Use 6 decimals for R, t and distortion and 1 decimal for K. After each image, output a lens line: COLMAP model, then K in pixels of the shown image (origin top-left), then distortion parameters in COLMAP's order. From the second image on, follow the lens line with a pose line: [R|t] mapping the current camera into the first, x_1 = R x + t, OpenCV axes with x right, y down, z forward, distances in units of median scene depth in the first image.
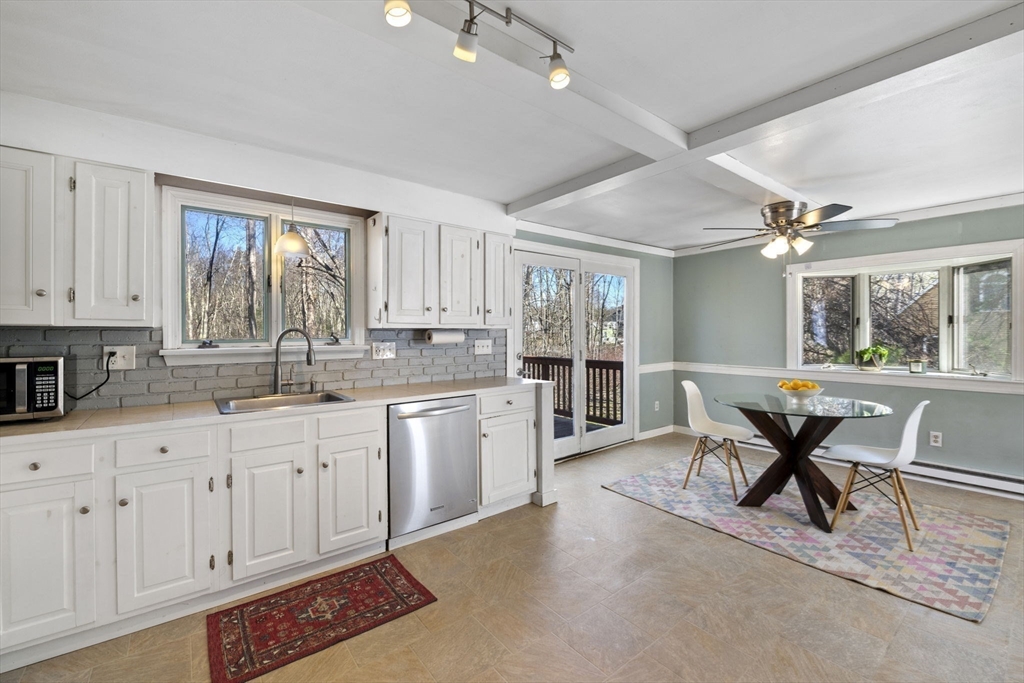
lens RADIAL K [[427.3, 0, 511.3], [0, 427.3, 336.3], [0, 0, 1]] dist [-0.002775, -0.004132]
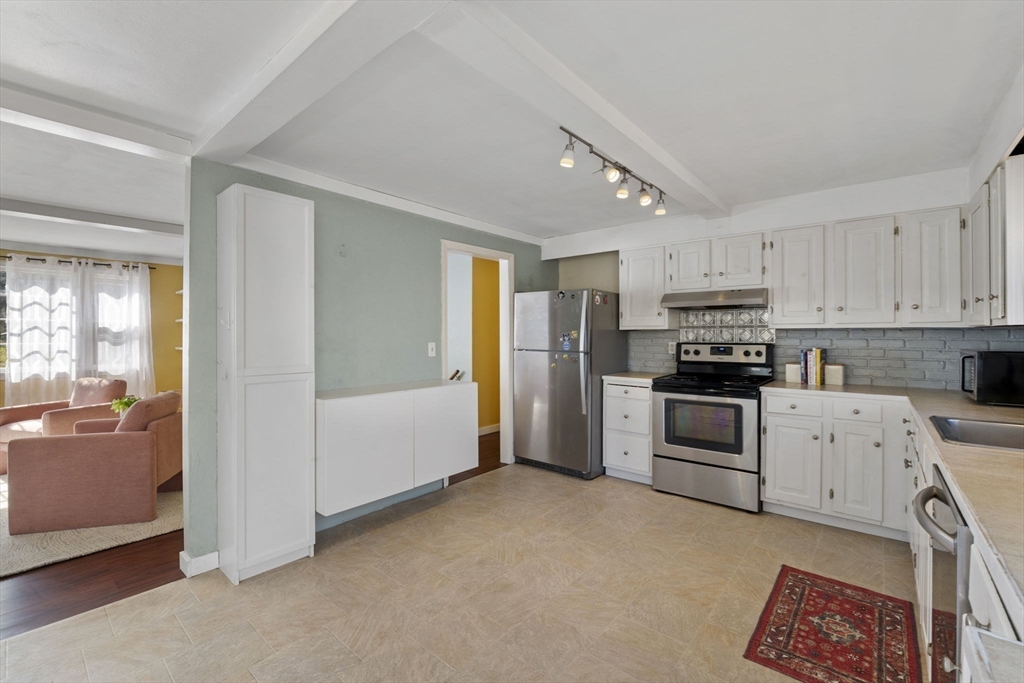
lens RADIAL K [[435.5, 0, 504.8], [0, 435.5, 337.4], [0, 0, 1]] dist [-0.009604, -0.000360]
pose [[-0.982636, 0.007371, -0.185399, 0.389745], [0.005719, 0.999939, 0.009441, -0.010035], [0.185457, 0.008217, -0.982618, 1.564555]]
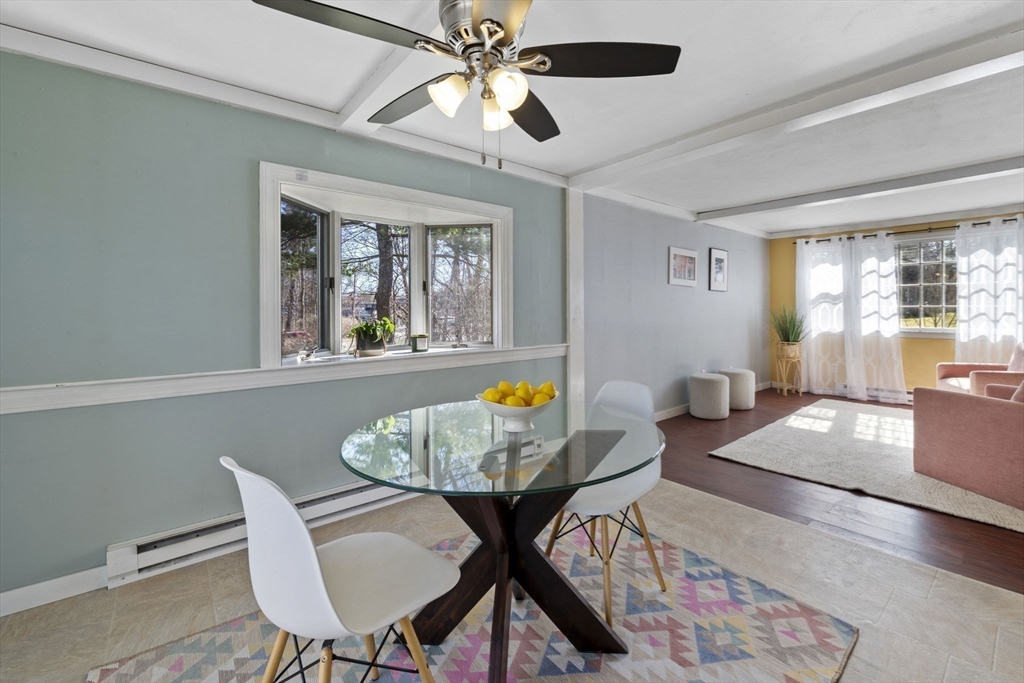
lens RADIAL K [[438.3, 0, 550.9], [0, 438.3, 306.0], [0, 0, 1]] dist [-0.012434, -0.000100]
pose [[-0.058431, 0.017617, 0.998136, 0.223421], [0.014821, 0.999749, -0.016778, 0.032964], [-0.998181, 0.013813, -0.058678, 1.349365]]
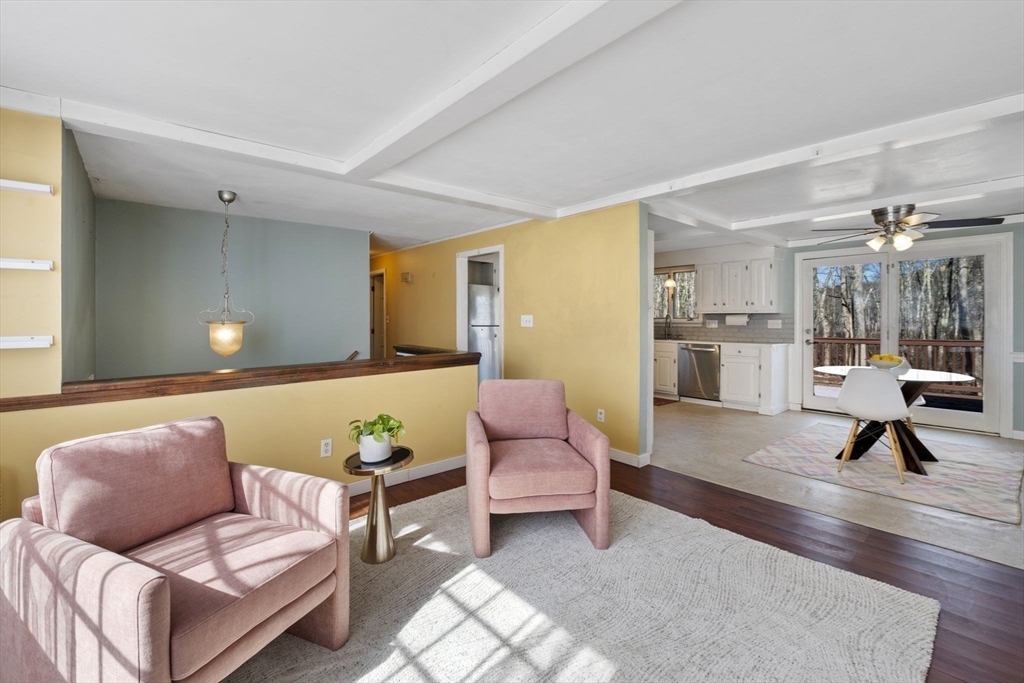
lens RADIAL K [[448.8, 0, 493.0], [0, 448.8, 325.4], [0, 0, 1]] dist [-0.002435, -0.000413]
pose [[0.019826, 0.022989, -0.999539, 2.624009], [-0.006539, 0.999717, 0.022863, -0.003923], [0.999782, 0.006082, 0.019971, -0.193891]]
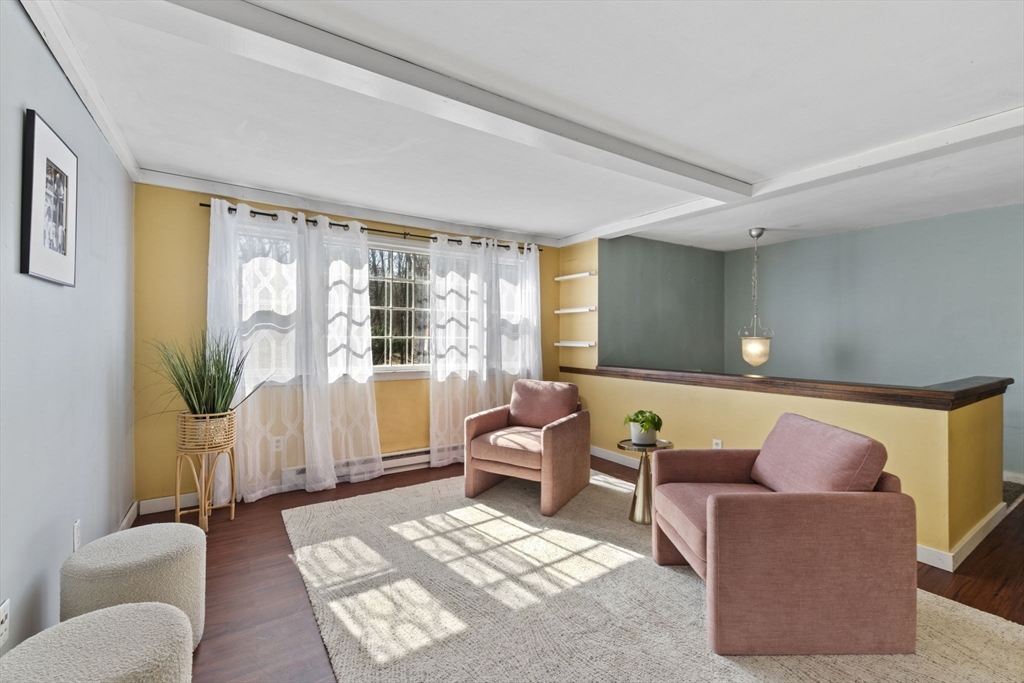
lens RADIAL K [[430.0, 0, 507.1], [0, 430.0, 345.4], [0, 0, 1]] dist [0.000056, -0.000054]
pose [[-0.995449, -0.002069, 0.095273, 1.849161], [0.001009, 0.999479, 0.032251, 0.001523], [-0.095291, 0.032200, -0.994929, 0.877705]]
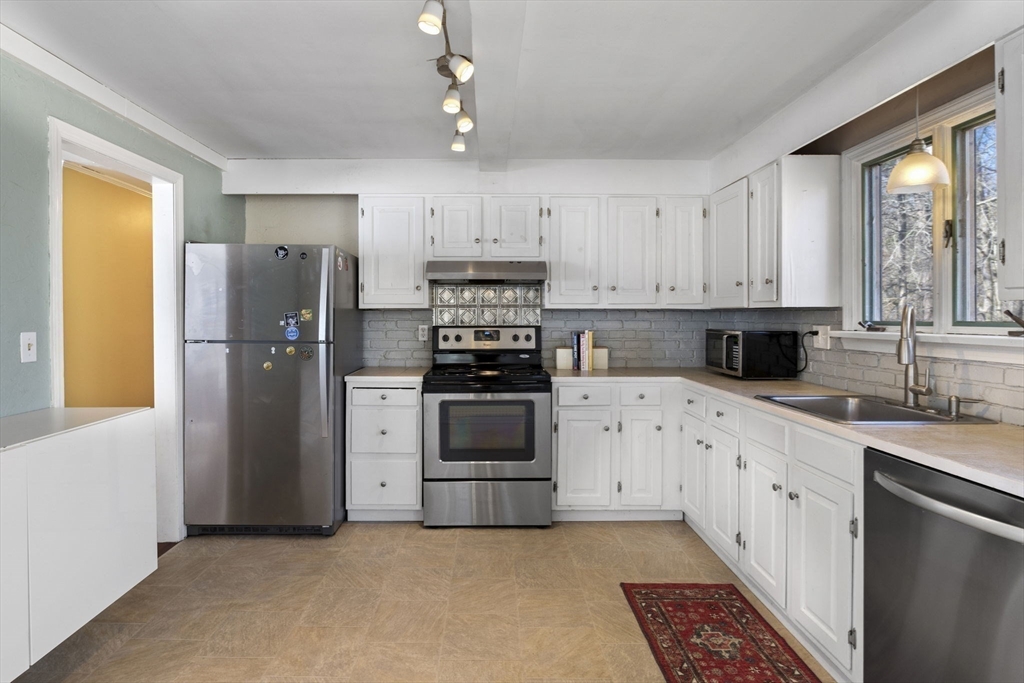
lens RADIAL K [[541.8, 0, 485.5], [0, 541.8, 321.6], [0, 0, 1]] dist [-0.003045, -0.000730]
pose [[-0.624777, 0.013967, -0.780678, 0.586449], [0.001431, 0.999859, 0.016743, -0.009879], [0.780802, 0.009344, -0.624709, 1.141859]]
